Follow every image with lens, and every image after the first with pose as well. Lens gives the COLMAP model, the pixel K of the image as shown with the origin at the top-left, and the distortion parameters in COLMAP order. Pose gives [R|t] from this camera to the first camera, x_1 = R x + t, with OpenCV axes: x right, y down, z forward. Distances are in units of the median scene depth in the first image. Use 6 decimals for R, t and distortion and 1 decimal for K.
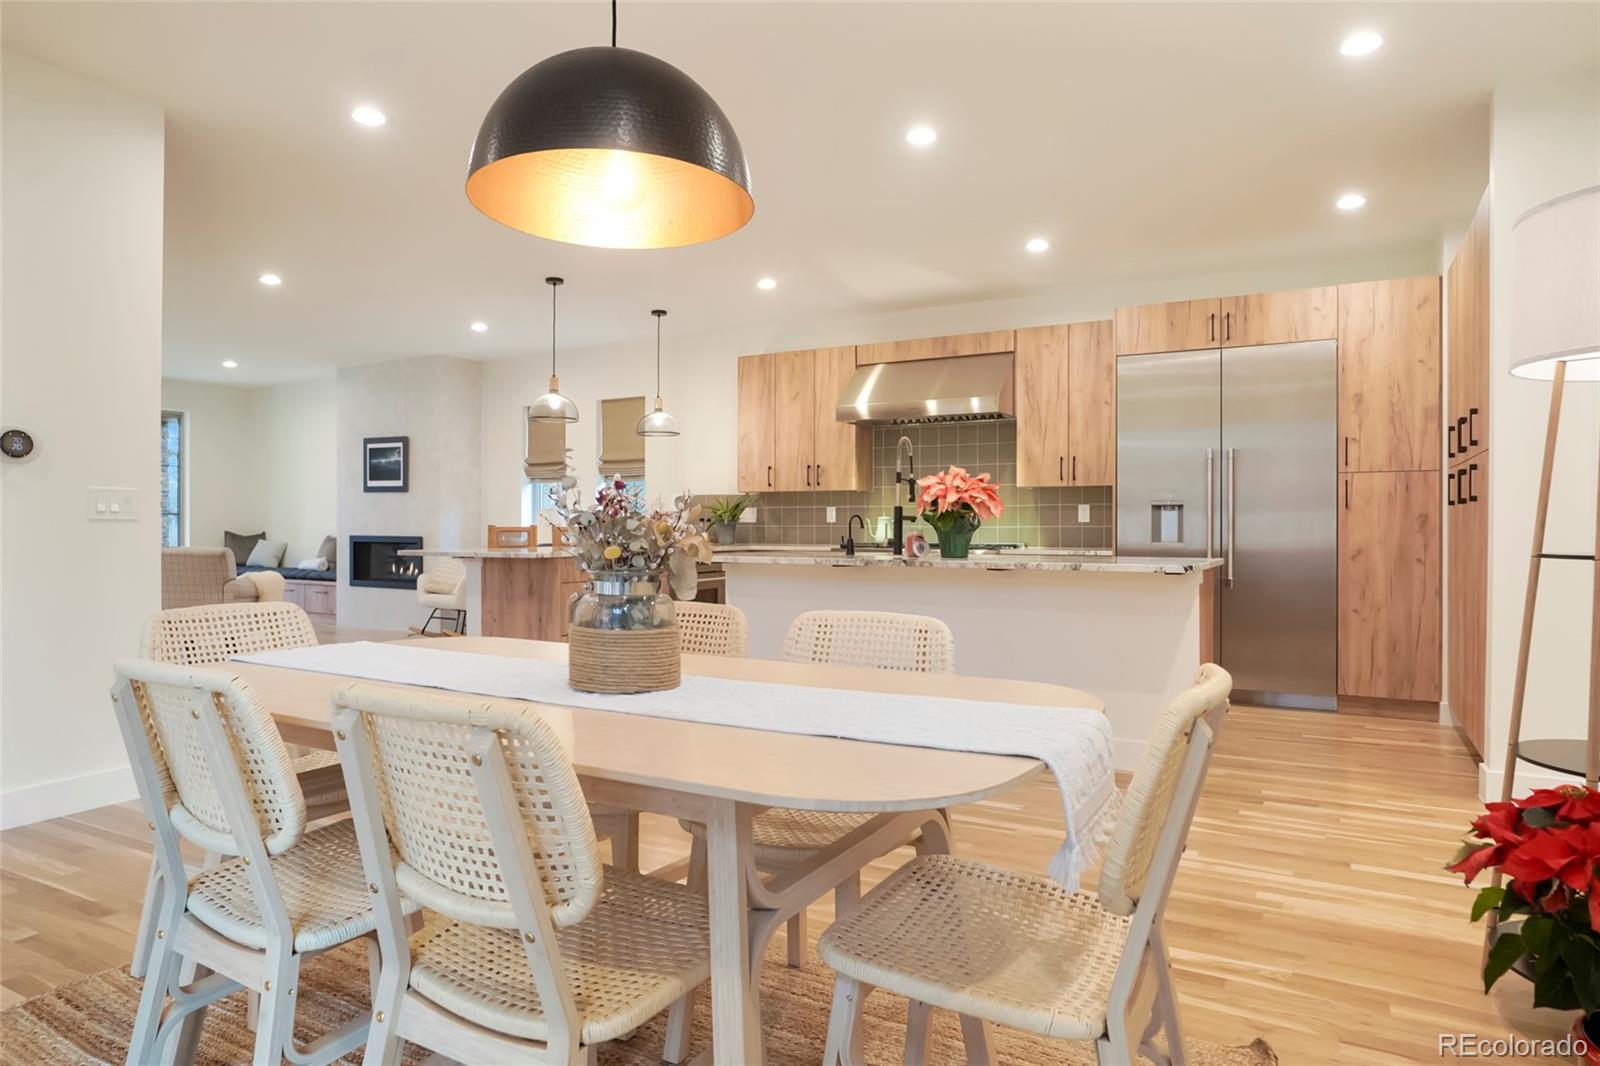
lens RADIAL K [[1013.6, 0, 800.0], [0, 1013.6, 533.0], [0, 0, 1]] dist [-0.055537, 0.000393]
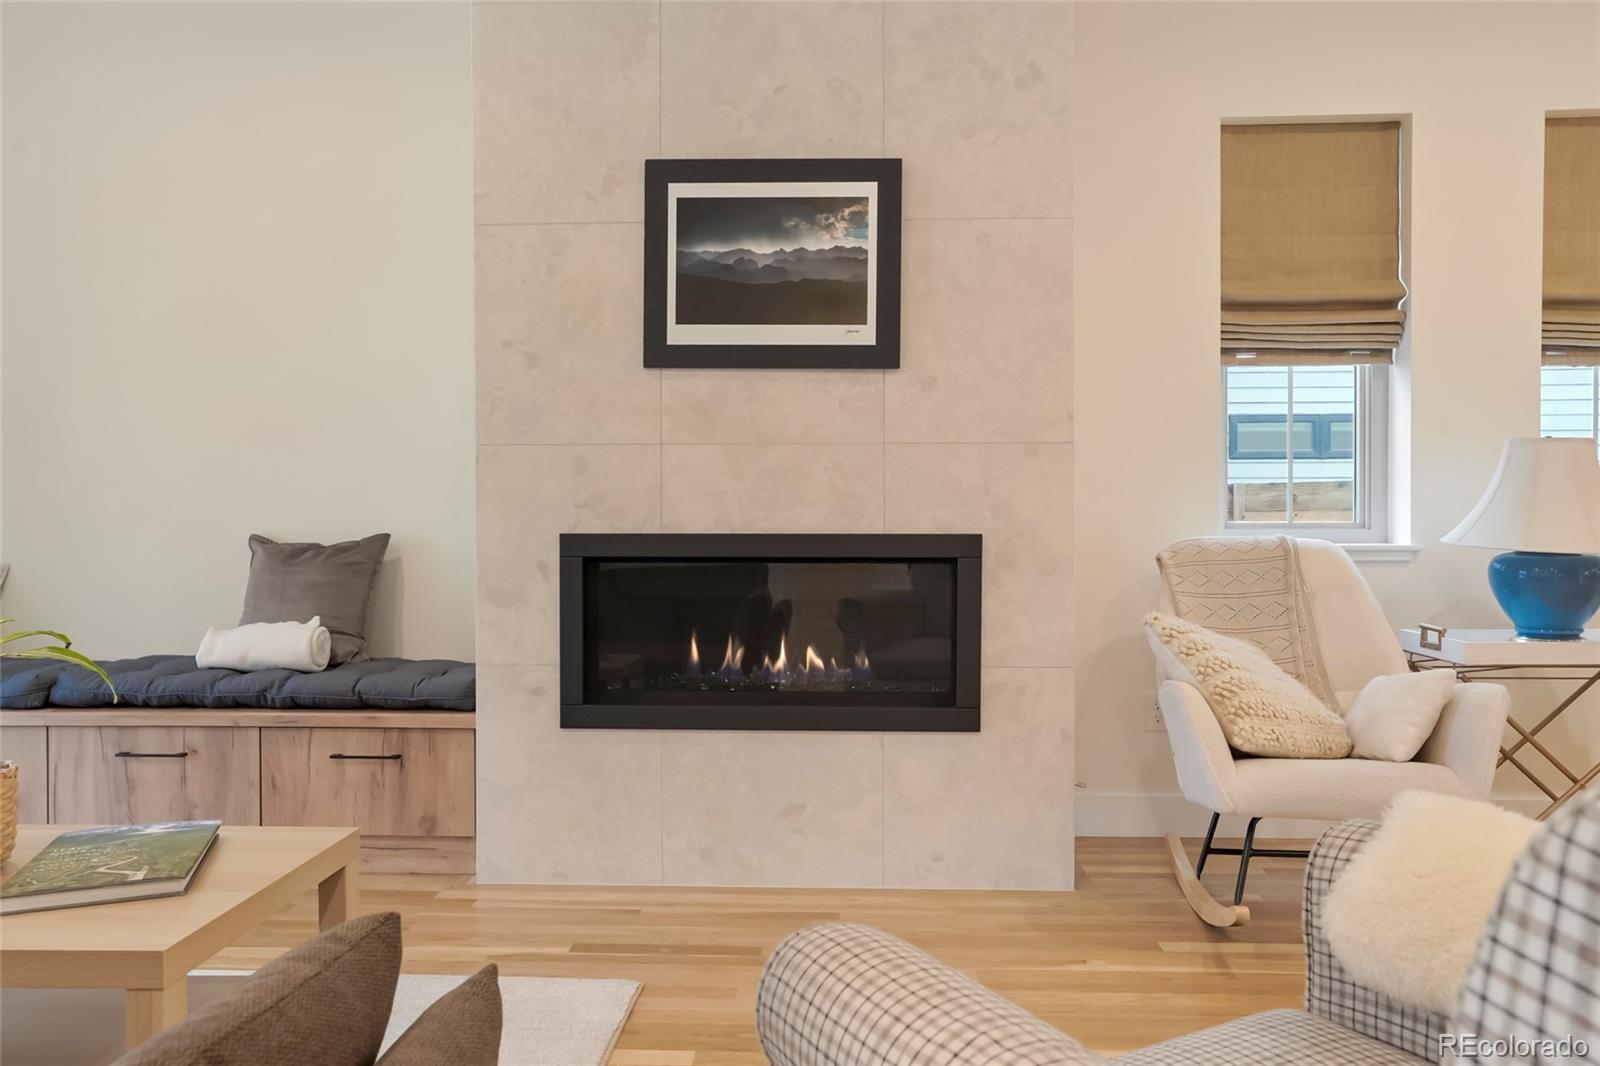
lens RADIAL K [[1112.3, 0, 800.0], [0, 1112.3, 533.0], [0, 0, 1]] dist [-0.007620, -0.001006]
pose [[0.886150, -0.011247, 0.463263, -0.535022], [0.009731, 0.999937, 0.005662, 0.001175], [-0.463297, -0.000509, 0.886203, 0.726371]]
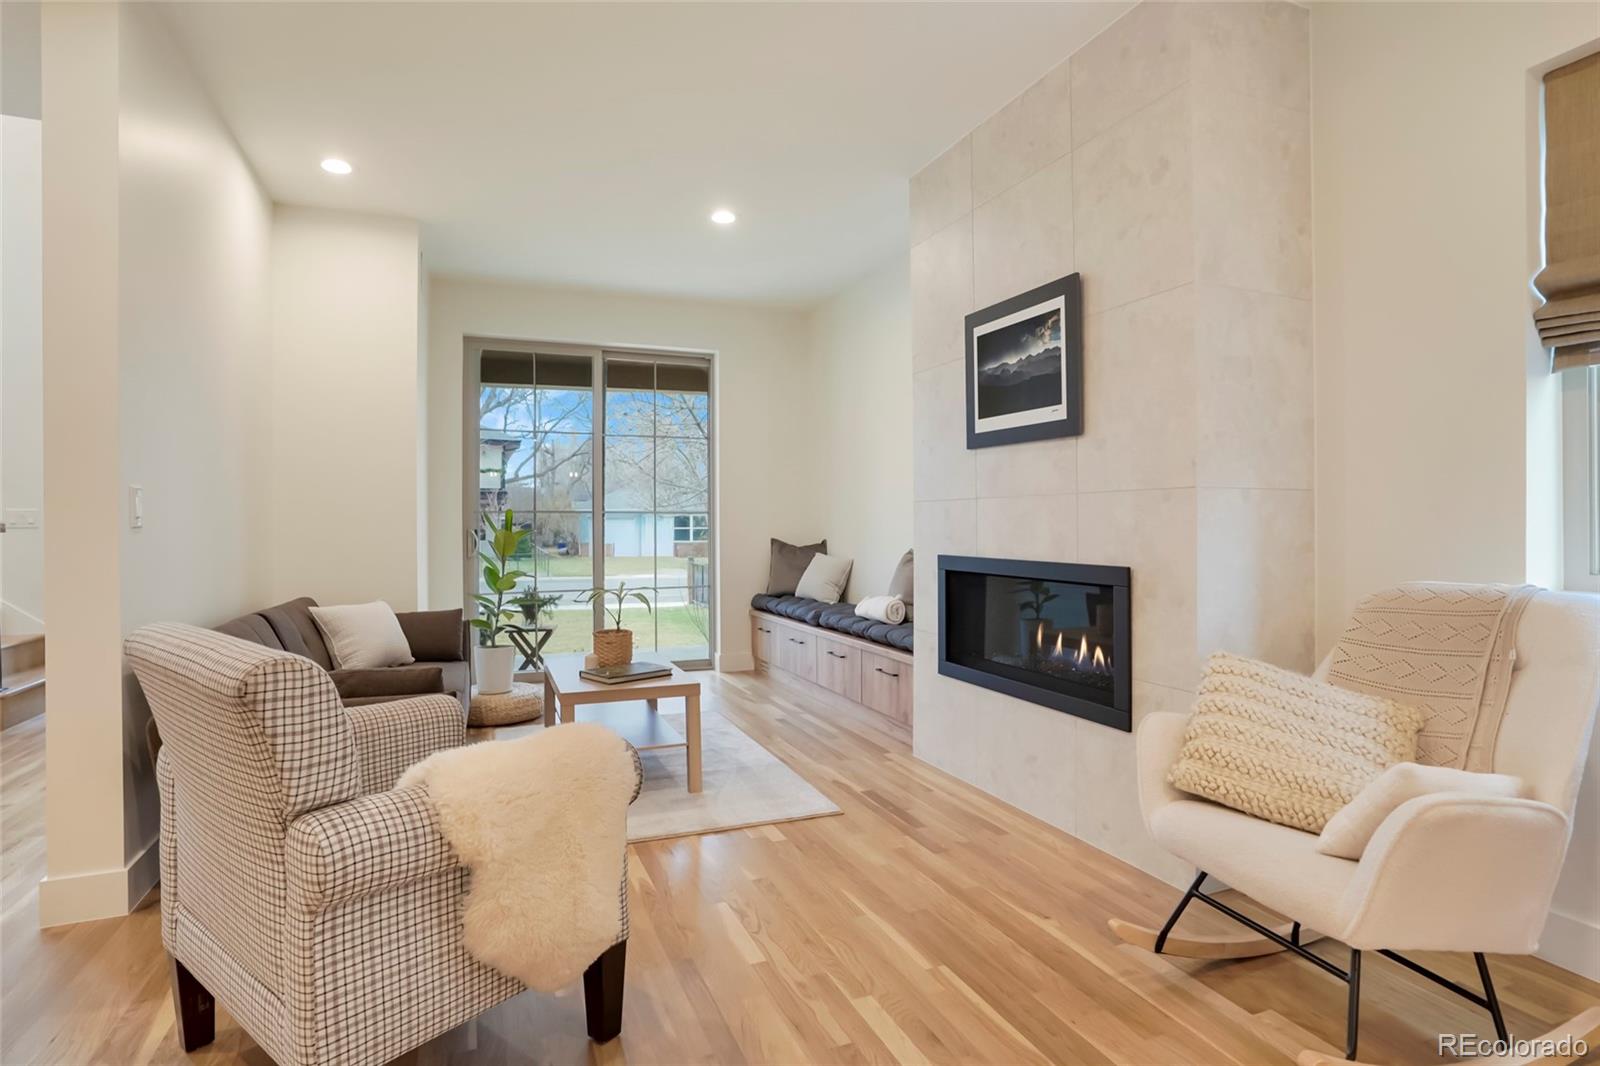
lens RADIAL K [[823.0, 0, 800.0], [0, 823.0, 533.0], [0, 0, 1]] dist [-0.017904, 0.000464]
pose [[0.795721, -0.001798, -0.605661, -0.288187], [0.004223, 0.999988, 0.002581, -0.008132], [0.605649, -0.004611, 0.795719, 0.696436]]
